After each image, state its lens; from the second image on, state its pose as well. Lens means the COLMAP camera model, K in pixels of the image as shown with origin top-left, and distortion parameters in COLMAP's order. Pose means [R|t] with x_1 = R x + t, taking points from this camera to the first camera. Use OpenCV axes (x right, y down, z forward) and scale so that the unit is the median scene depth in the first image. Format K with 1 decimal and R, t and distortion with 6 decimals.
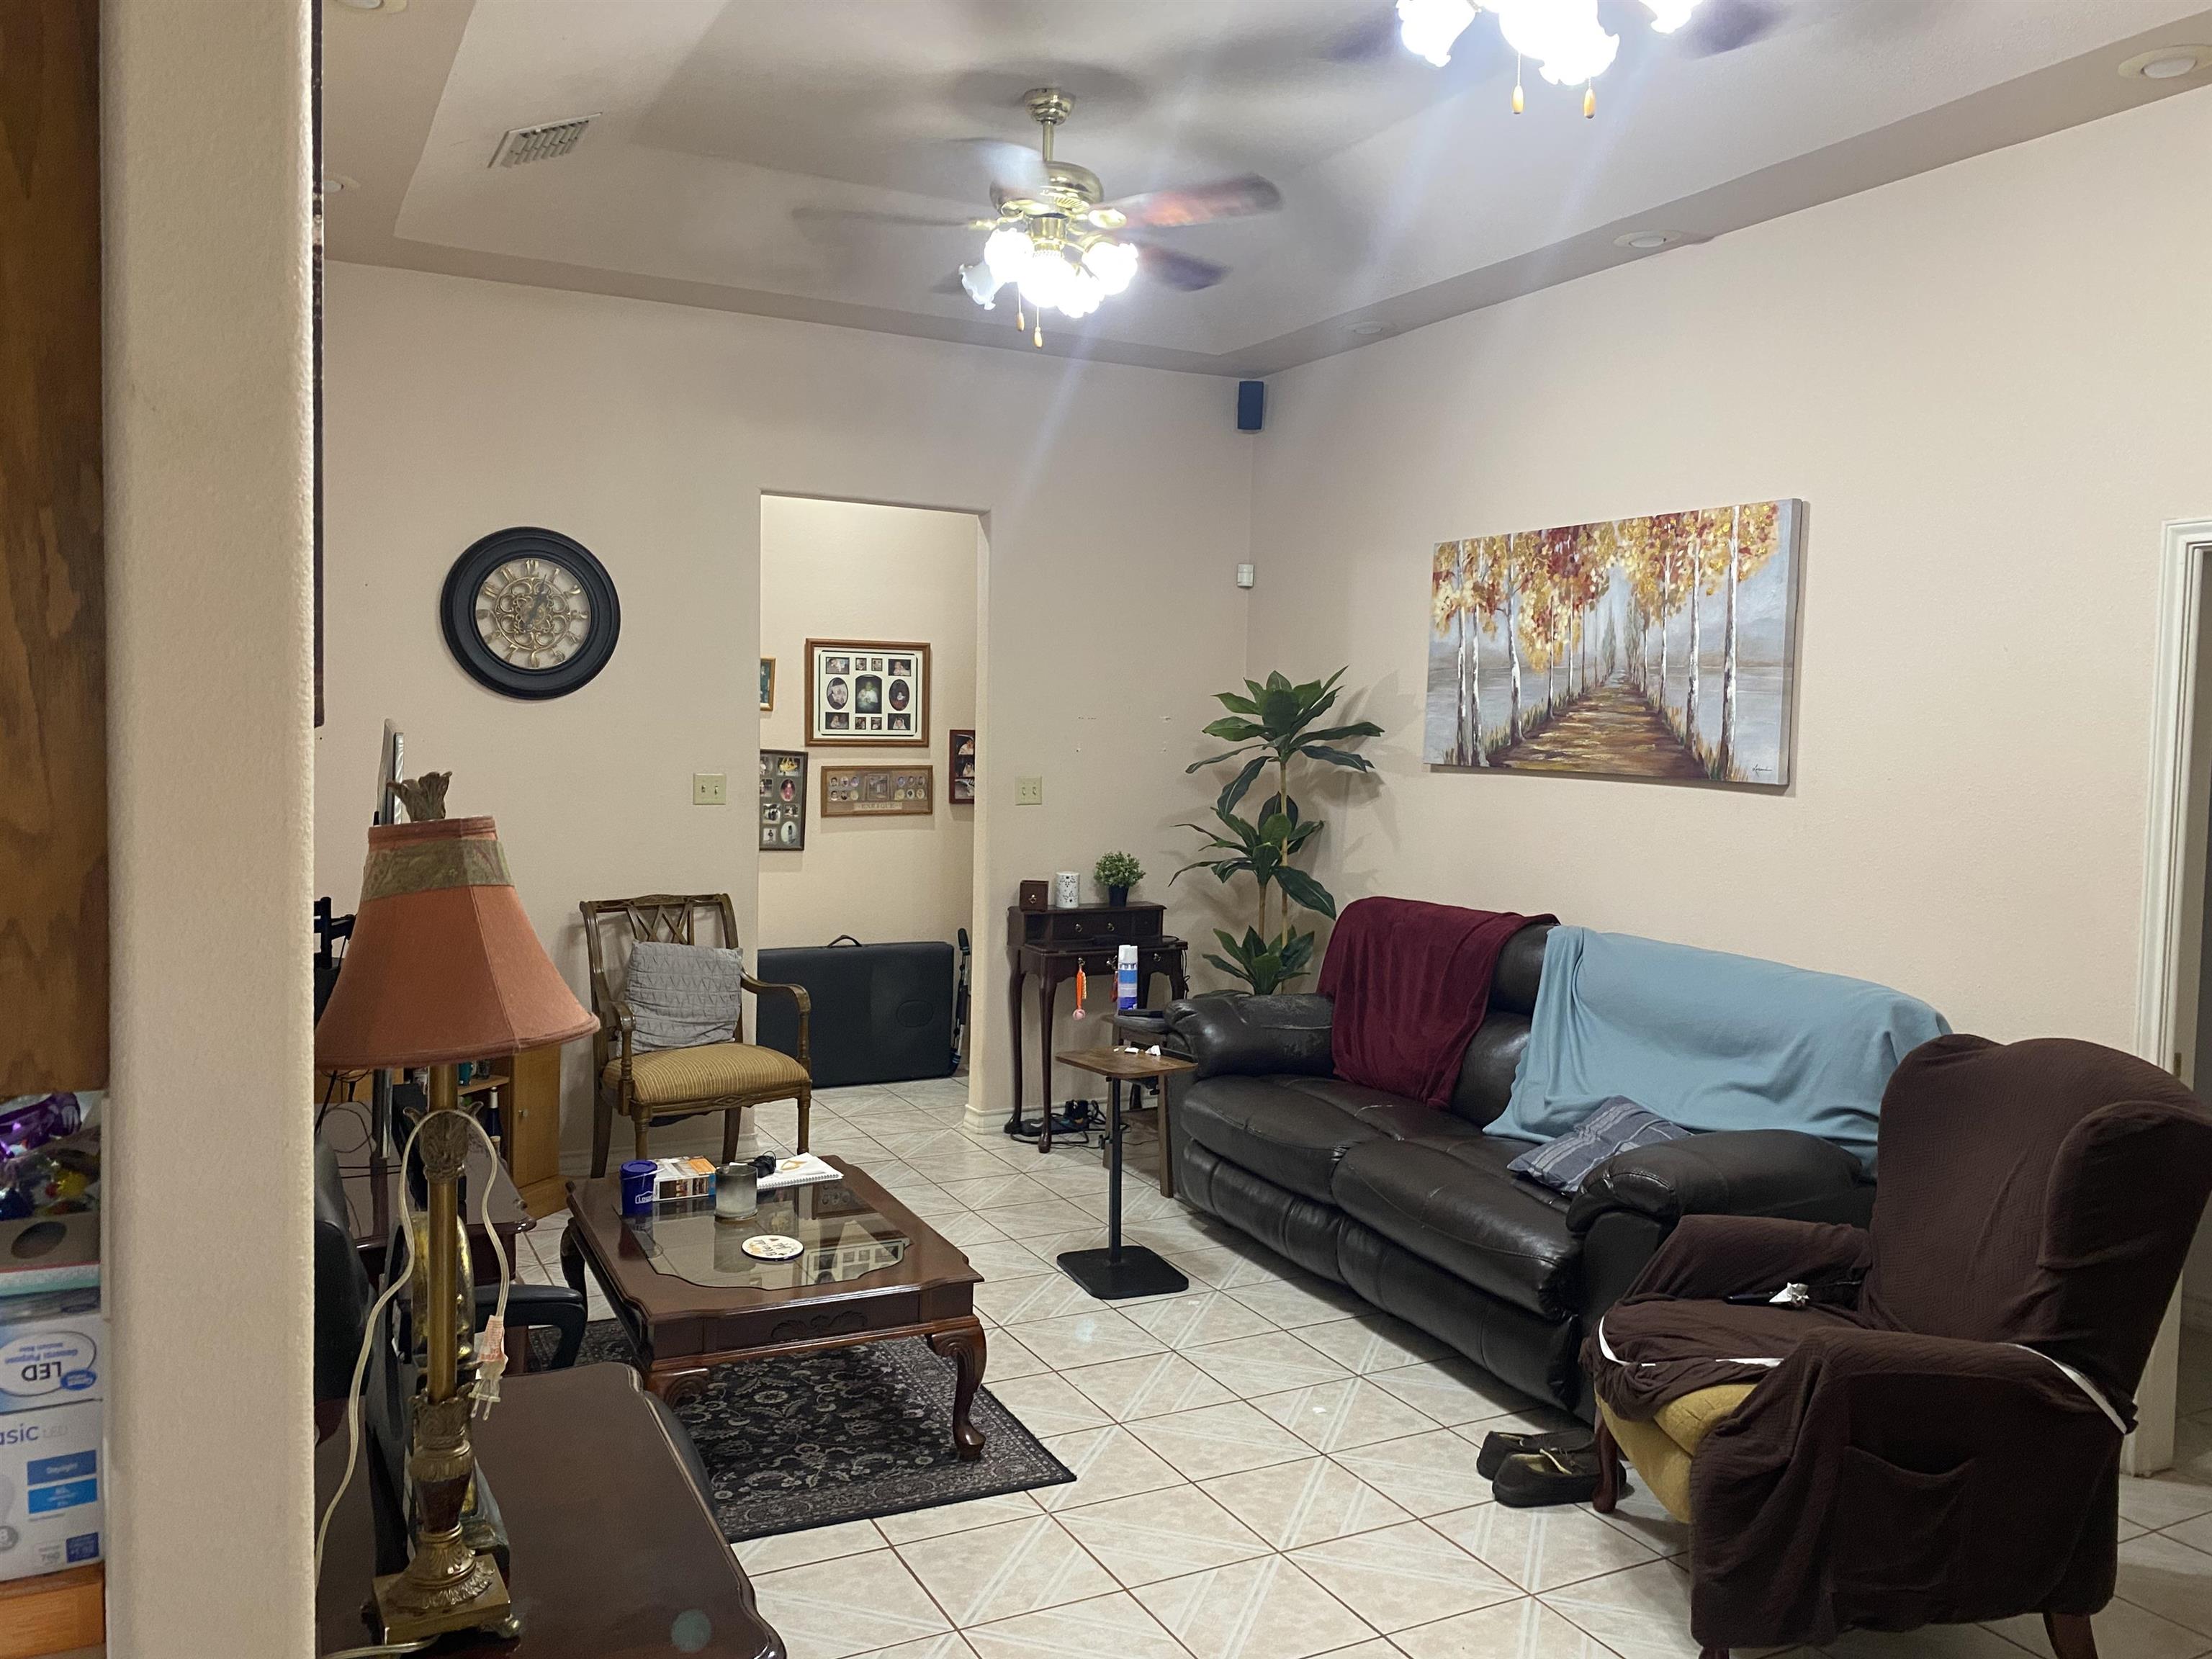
lens RADIAL K [[1704.4, 0, 1103.4], [0, 1704.4, 830.8], [0, 0, 1]] dist [0.051073, -0.011424]
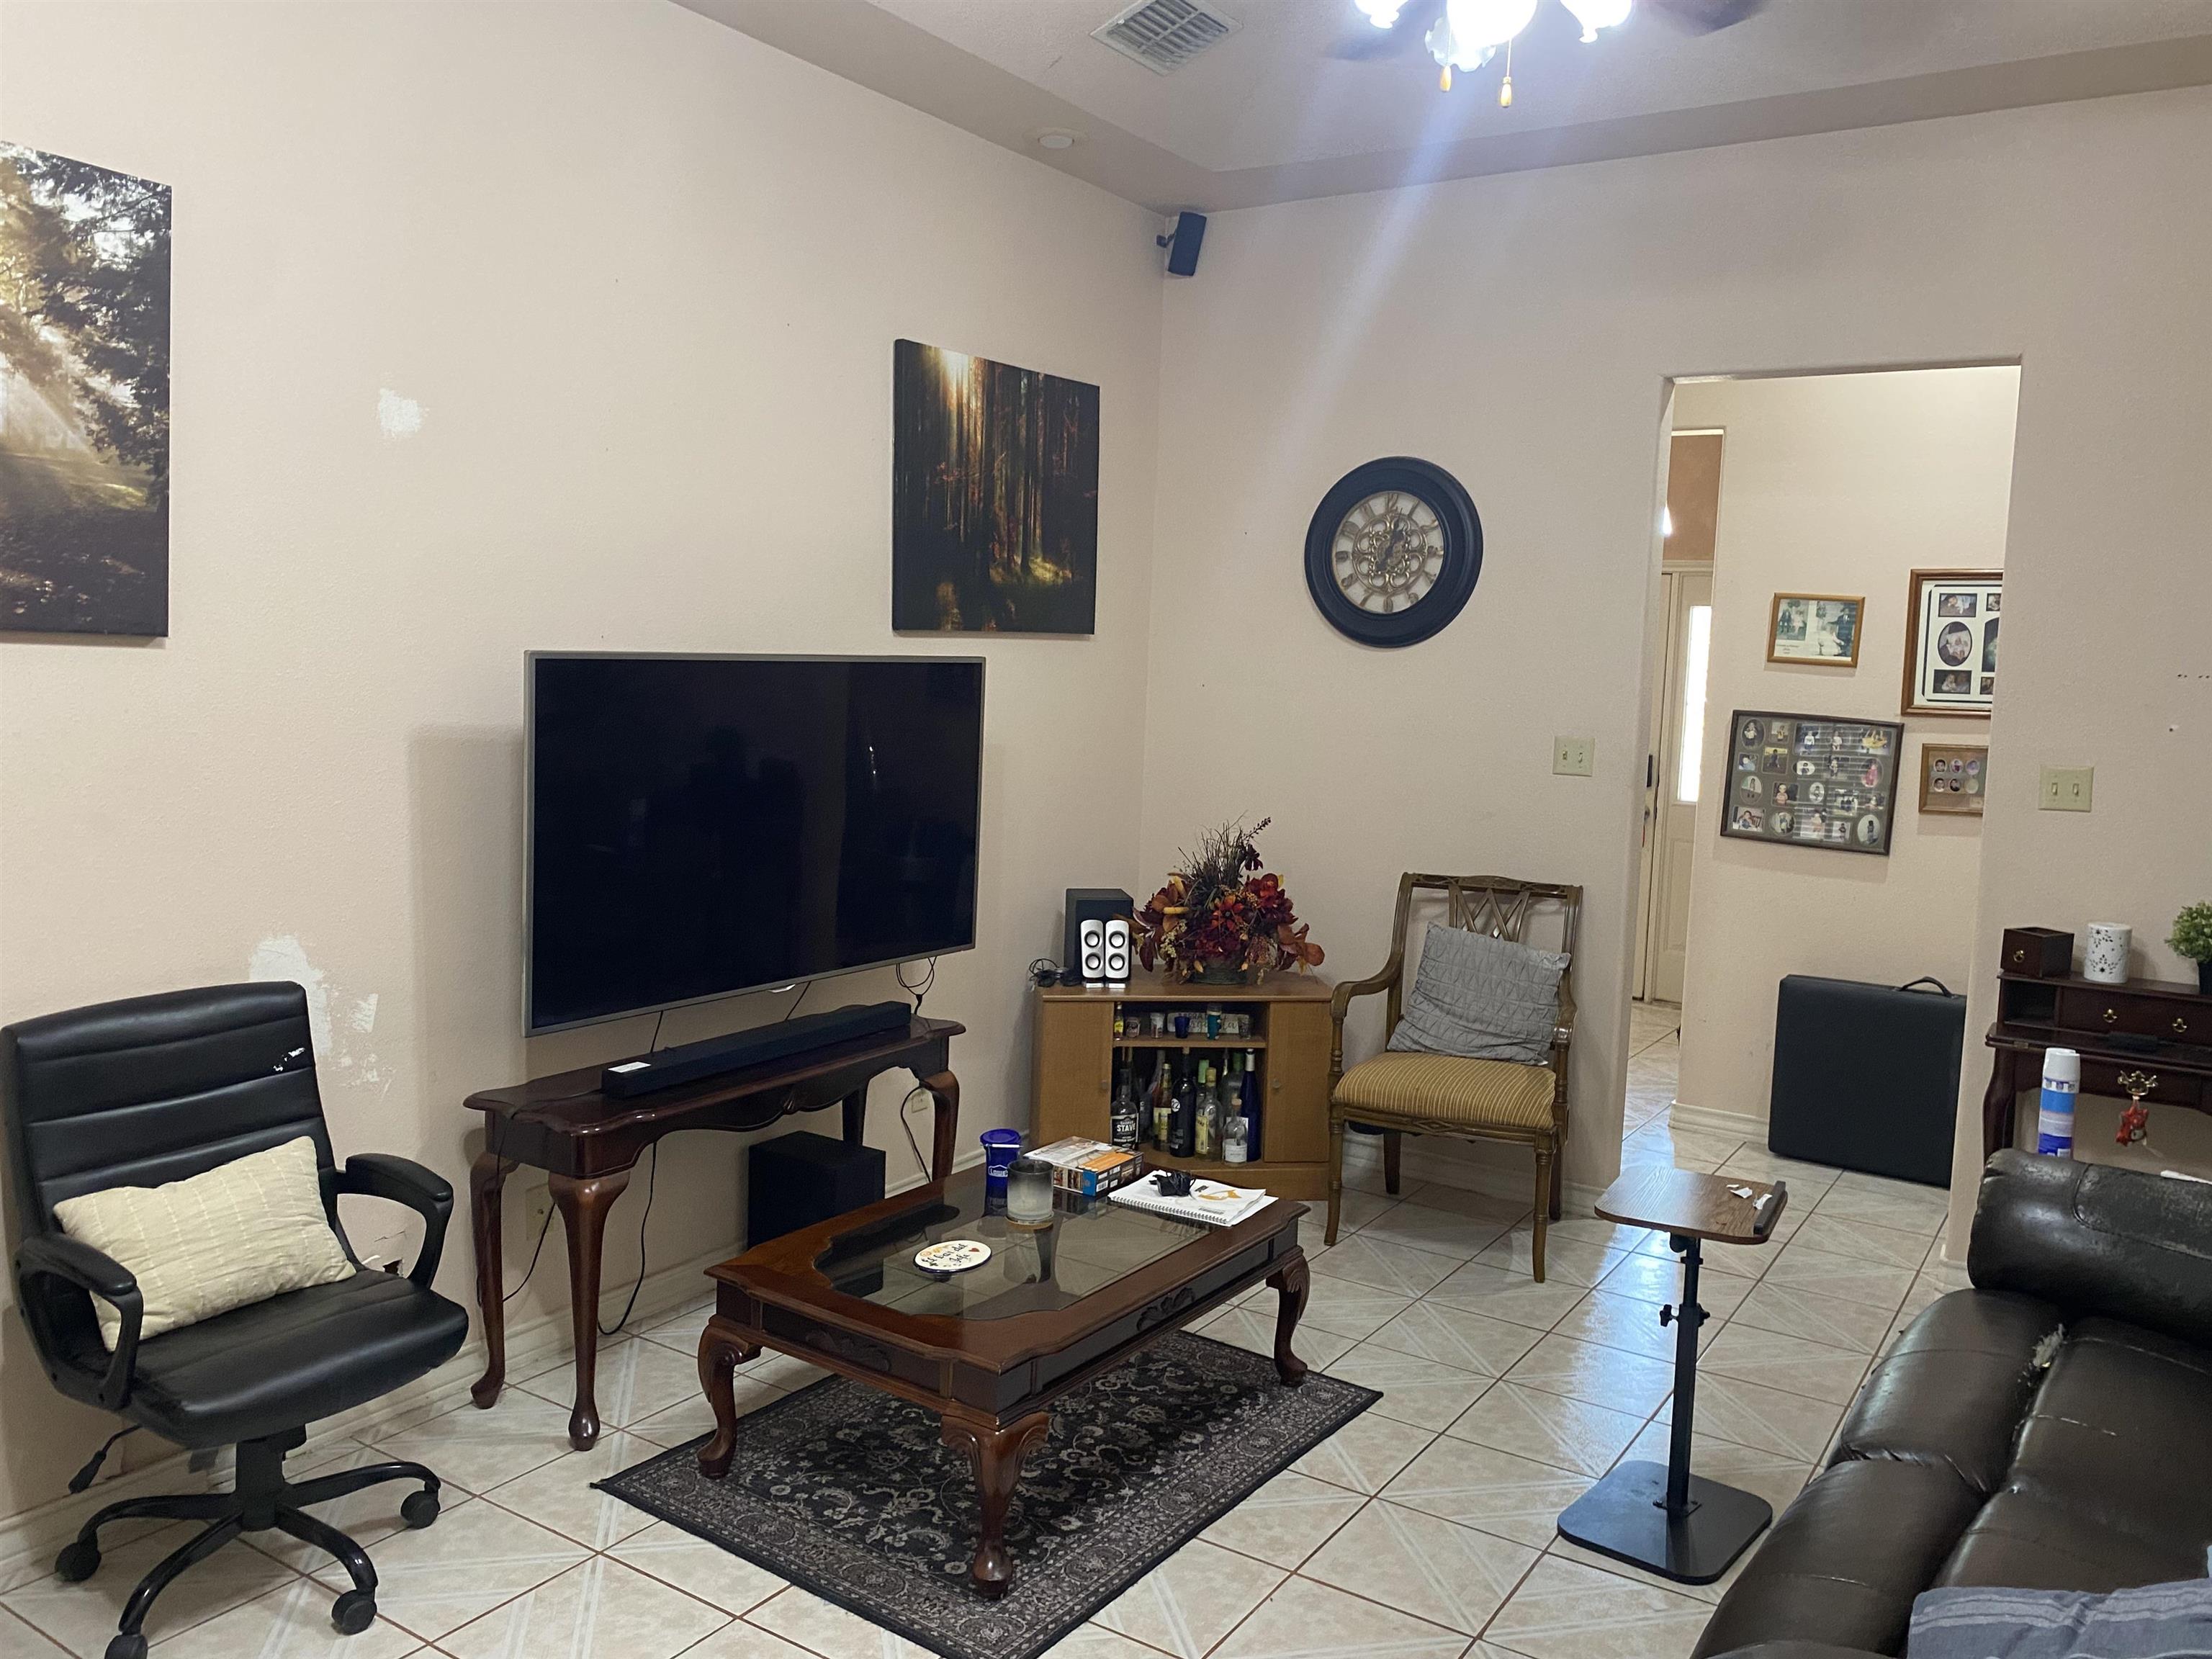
lens RADIAL K [[1704.4, 0, 1104.4], [0, 1704.4, 820.4], [0, 0, 1]] dist [0.051073, -0.011424]
pose [[0.493016, 0.085102, -0.865848, 0.308637], [-0.080144, 0.995415, 0.052203, -0.015527], [0.866321, 0.043656, 0.497576, 0.331855]]
